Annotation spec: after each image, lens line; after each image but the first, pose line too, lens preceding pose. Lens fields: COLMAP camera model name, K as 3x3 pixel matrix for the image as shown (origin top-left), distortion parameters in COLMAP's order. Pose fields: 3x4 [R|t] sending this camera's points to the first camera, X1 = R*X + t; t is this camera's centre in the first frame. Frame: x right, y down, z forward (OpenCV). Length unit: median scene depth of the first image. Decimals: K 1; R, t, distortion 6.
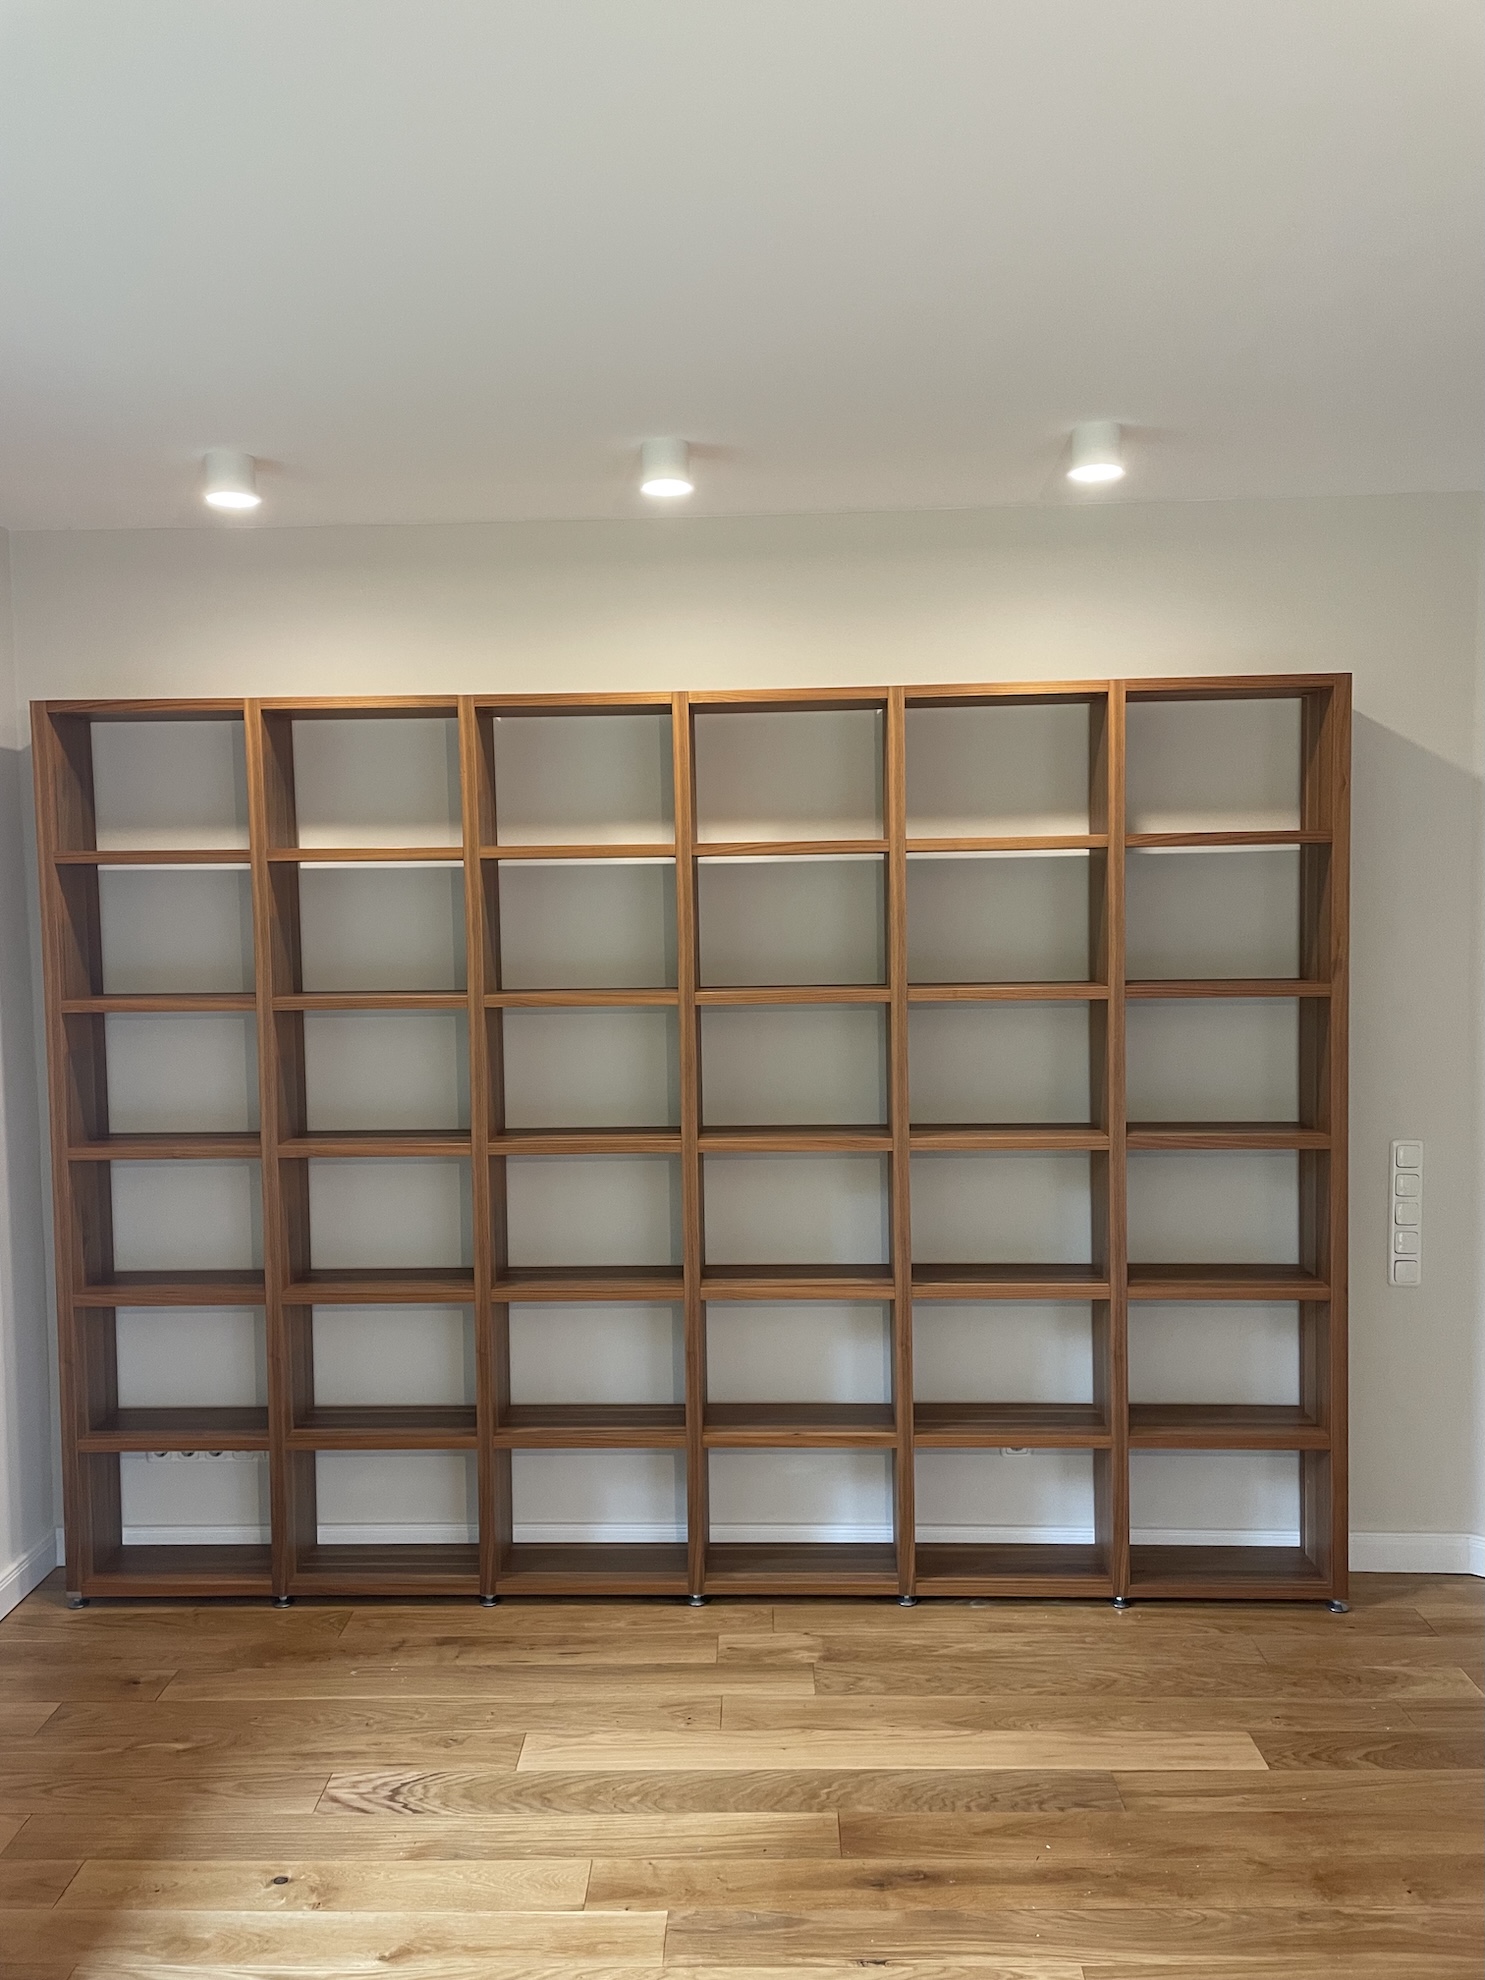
lens RADIAL K [[1487.2, 0, 742.5], [0, 1487.2, 990.0], [0, 0, 1]] dist [0.109447, -0.136747]
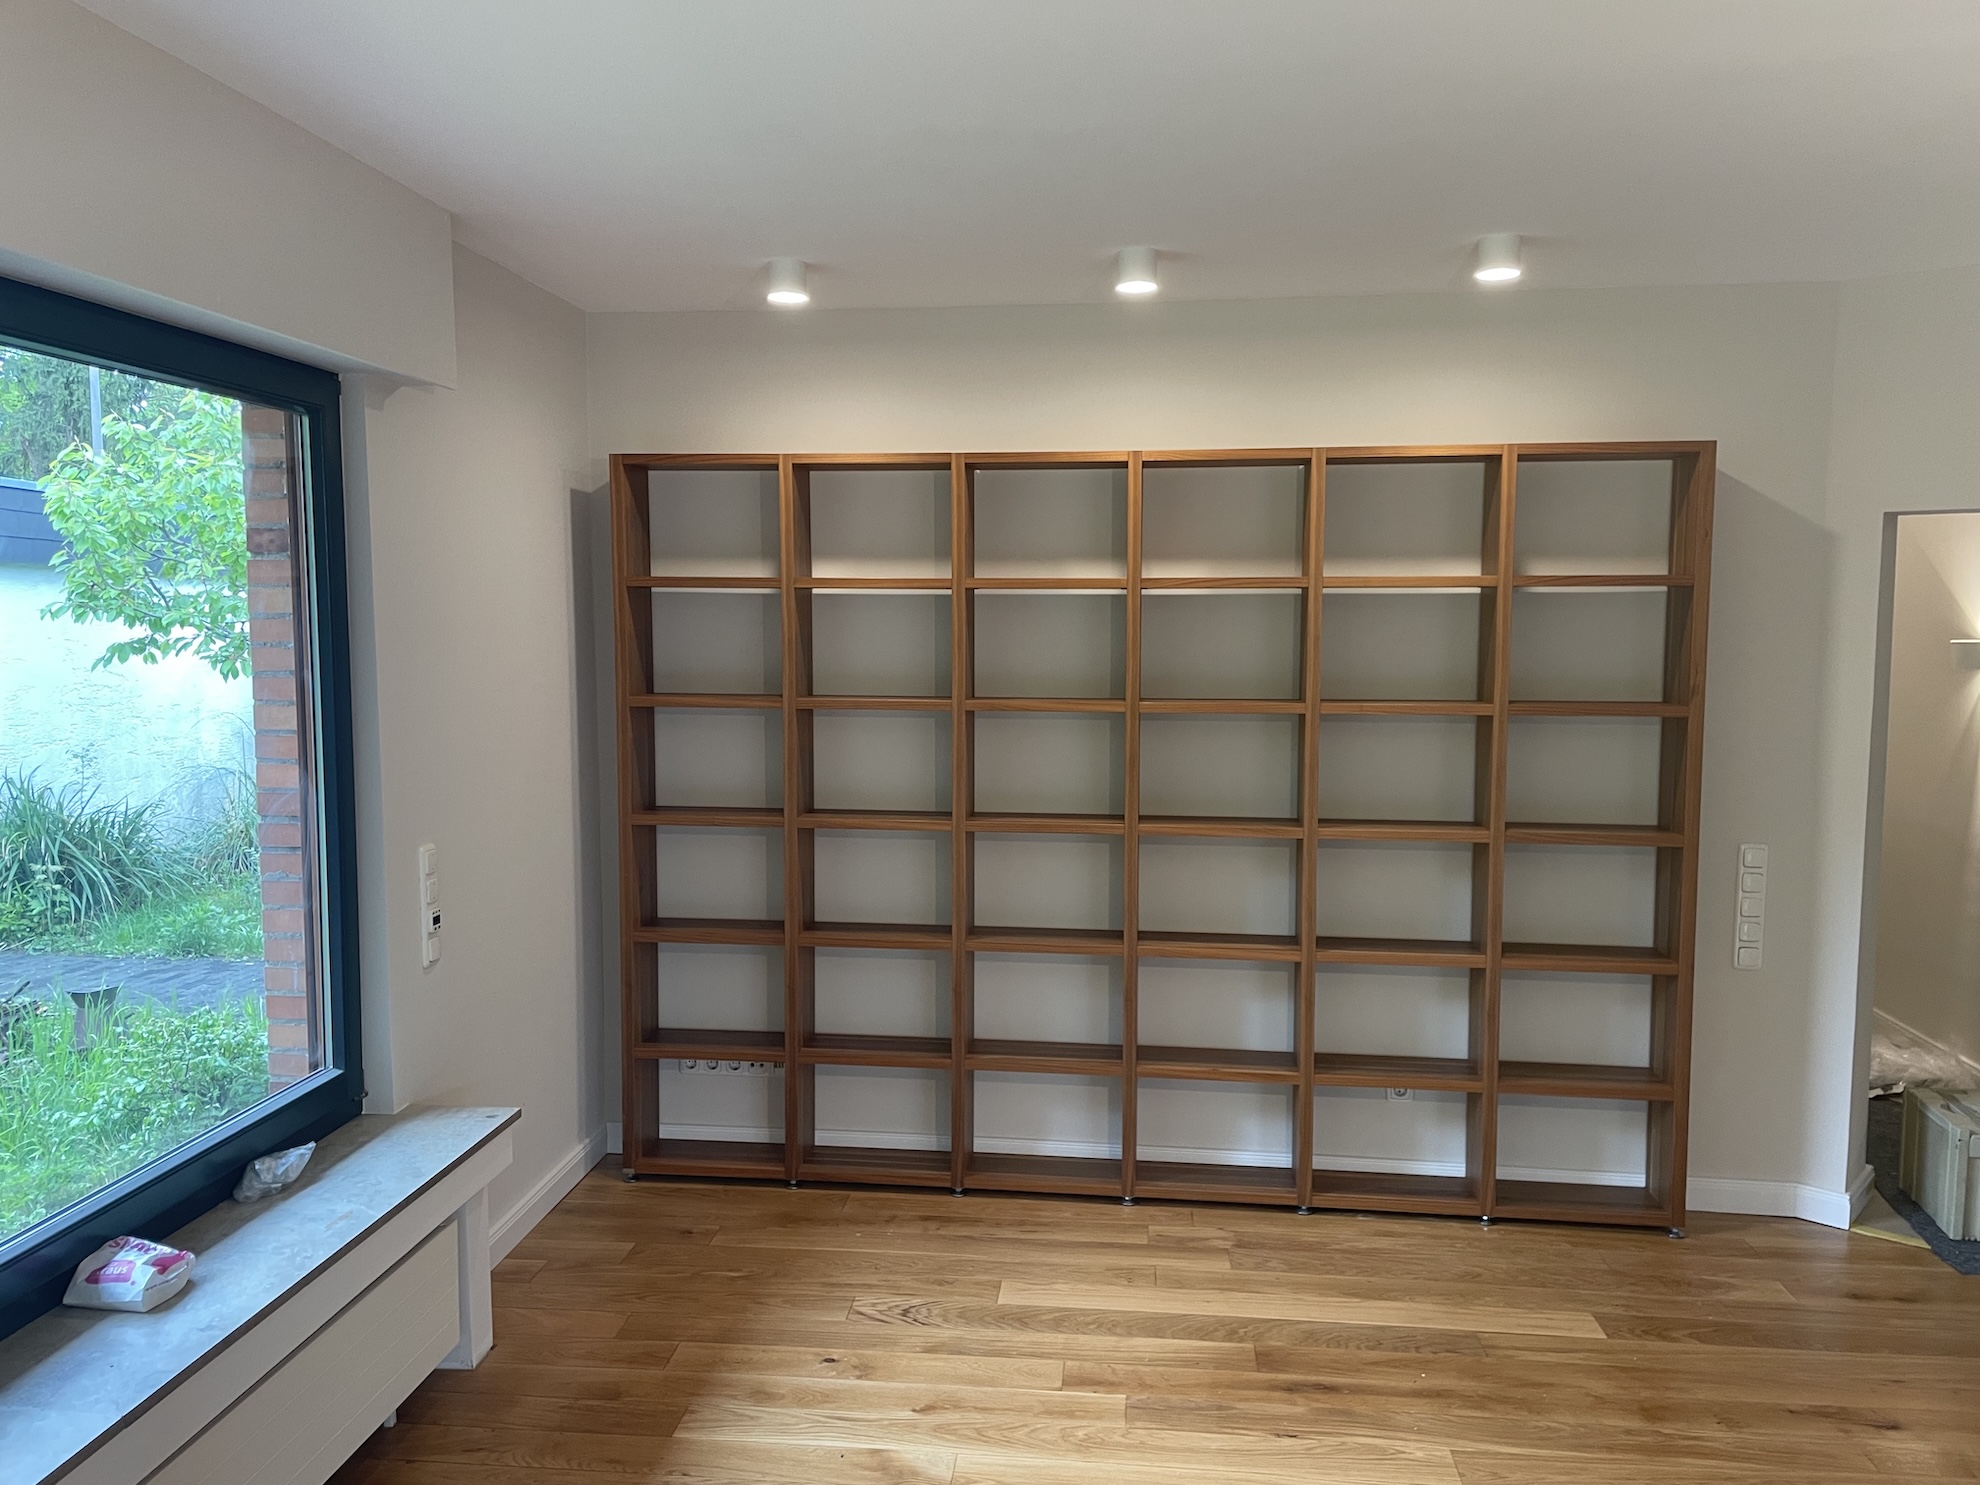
lens RADIAL K [[1487.2, 0, 991.3], [0, 1487.2, 754.5], [0, 0, 1]] dist [0.109447, -0.136747]
pose [[0.996461, 0.026494, -0.079775, -0.054223], [-0.024596, 0.999393, 0.024681, 0.017353], [0.080380, -0.022632, 0.996507, -0.211843]]
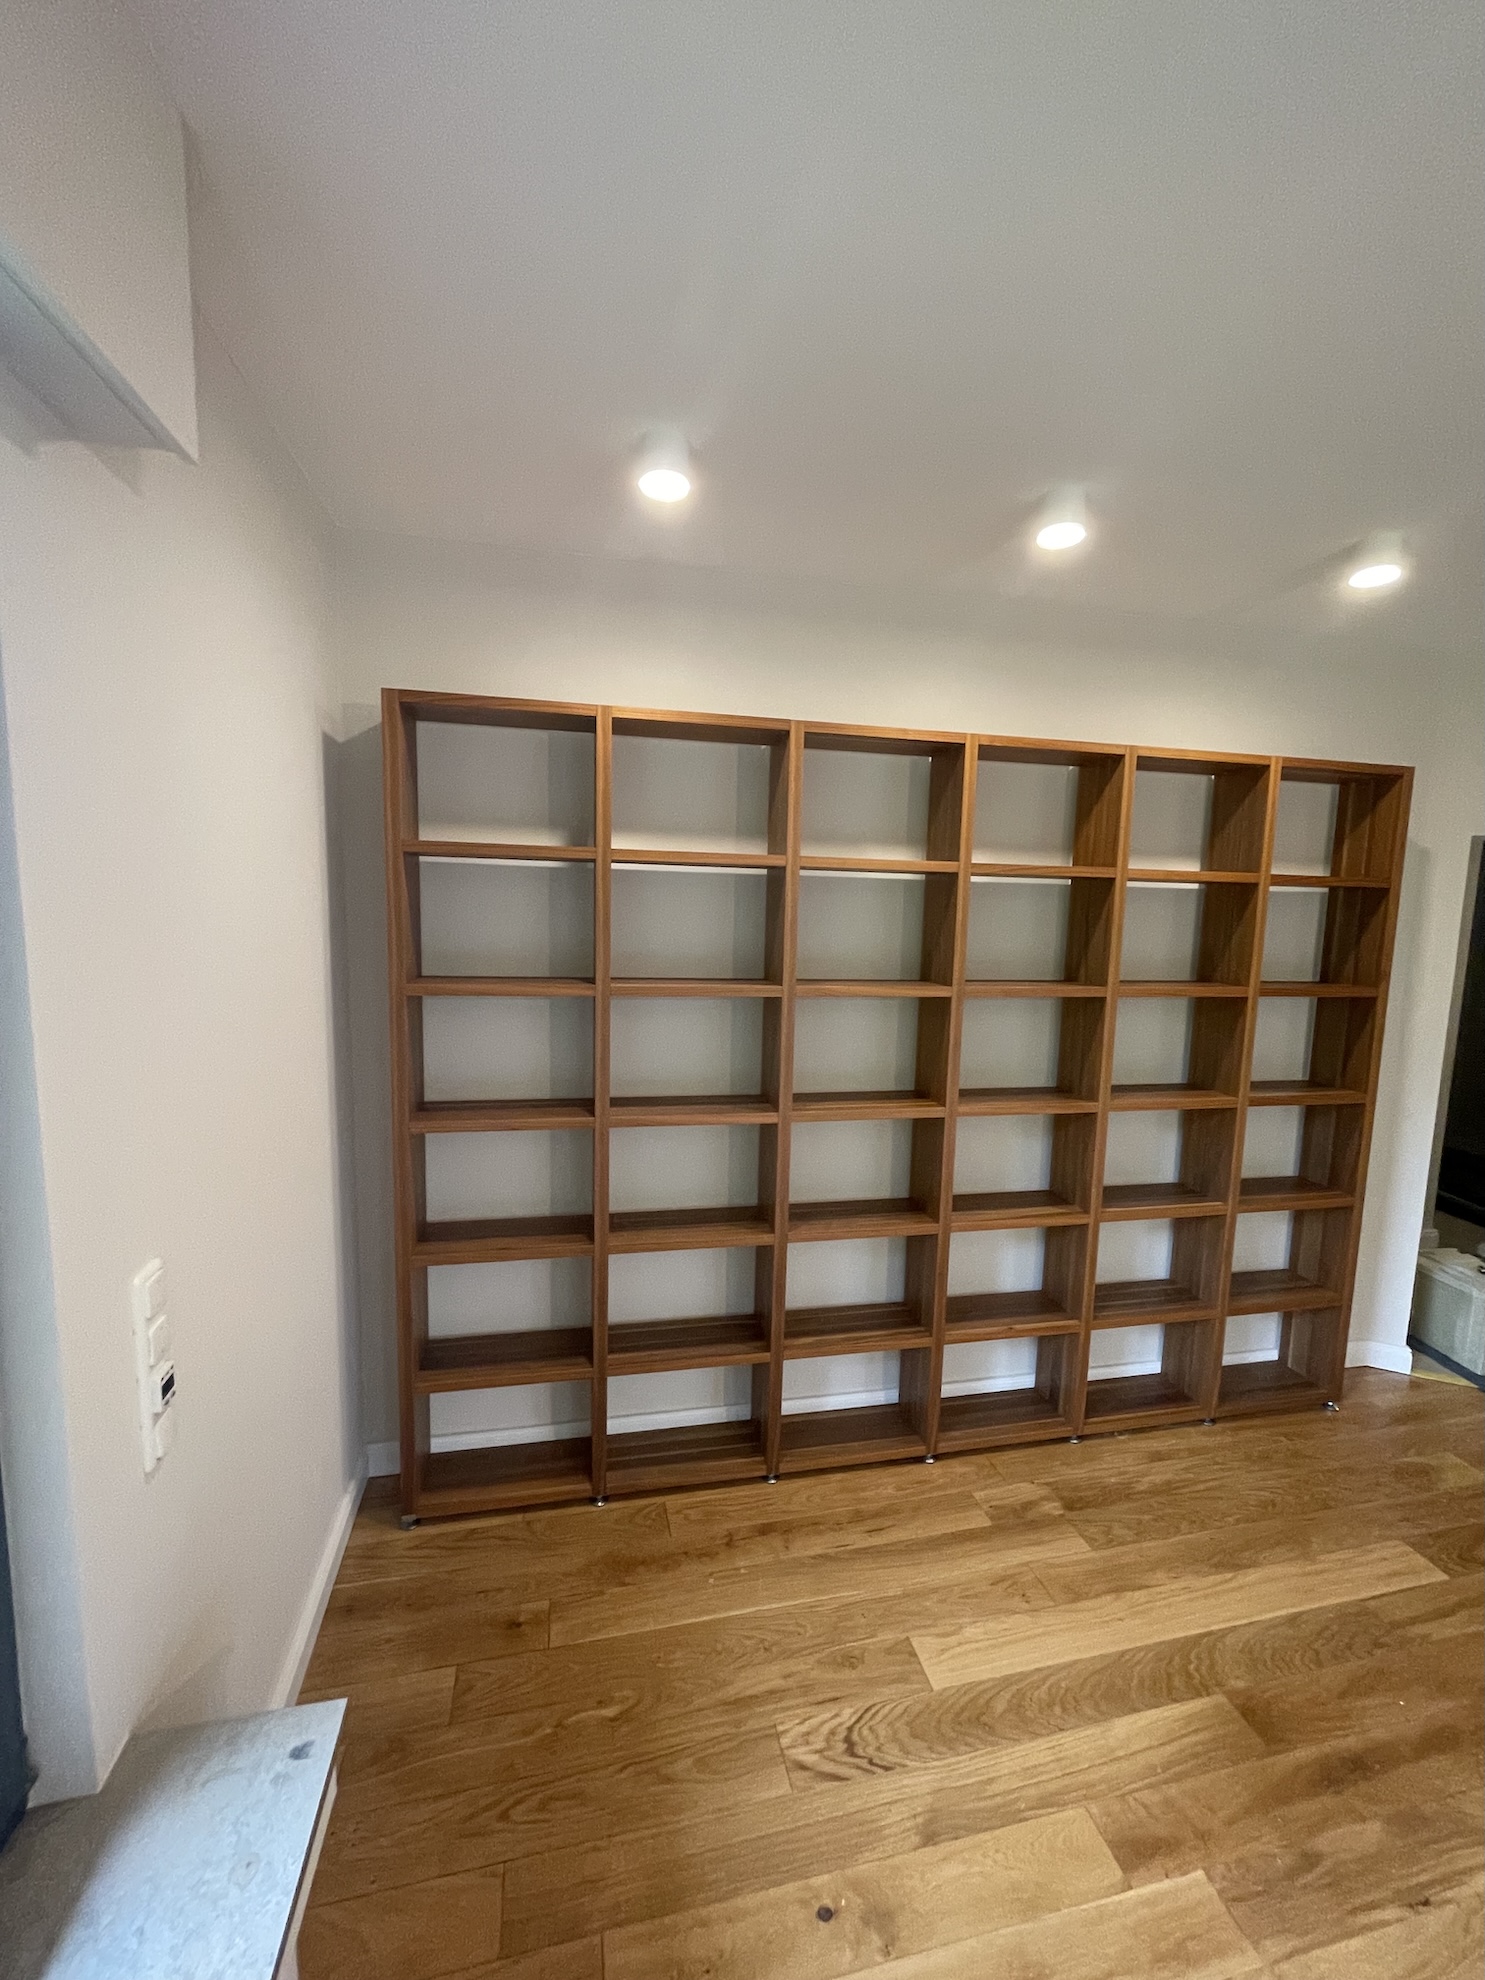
lens RADIAL K [[795.7, 0, 745.0], [0, 795.7, 994.2], [0, 0, 1]] dist [-0.001735, -0.000266]
pose [[0.969630, 0.013634, 0.244197, -0.359810], [-0.024069, 0.998918, 0.039802, -0.013063], [-0.243390, -0.044471, 0.968909, 0.408080]]
